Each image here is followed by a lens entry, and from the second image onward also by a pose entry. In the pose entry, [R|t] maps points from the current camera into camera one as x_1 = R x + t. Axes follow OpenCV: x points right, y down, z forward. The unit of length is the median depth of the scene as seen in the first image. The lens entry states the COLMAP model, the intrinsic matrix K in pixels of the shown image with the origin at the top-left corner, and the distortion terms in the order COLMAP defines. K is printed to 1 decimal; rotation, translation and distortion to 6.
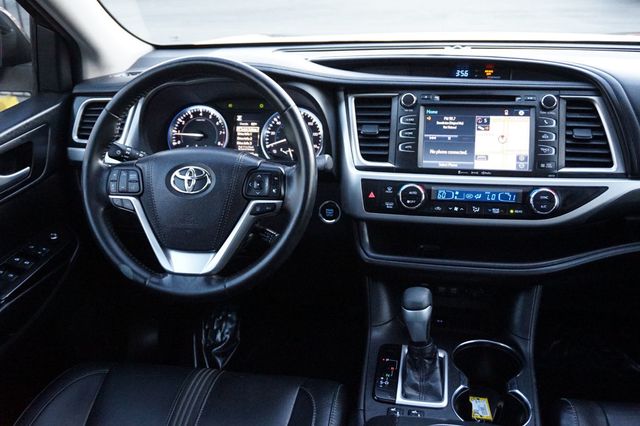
lens RADIAL K [[694.4, 0, 307.0], [0, 694.4, 212.6], [0, 0, 1]] dist [0.000457, 0.000000]
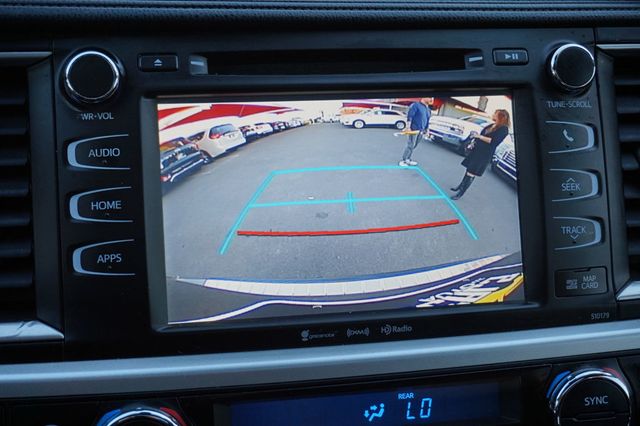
lens RADIAL K [[900.9, 0, 316.7], [0, 900.9, 209.7], [0, 0, 1]] dist [0.021258, 0.000000]
pose [[0.927268, -0.099332, 0.360982, 0.097479], [0.074889, 0.993887, 0.081119, -0.133875], [-0.366833, -0.048185, 0.929038, 0.655492]]
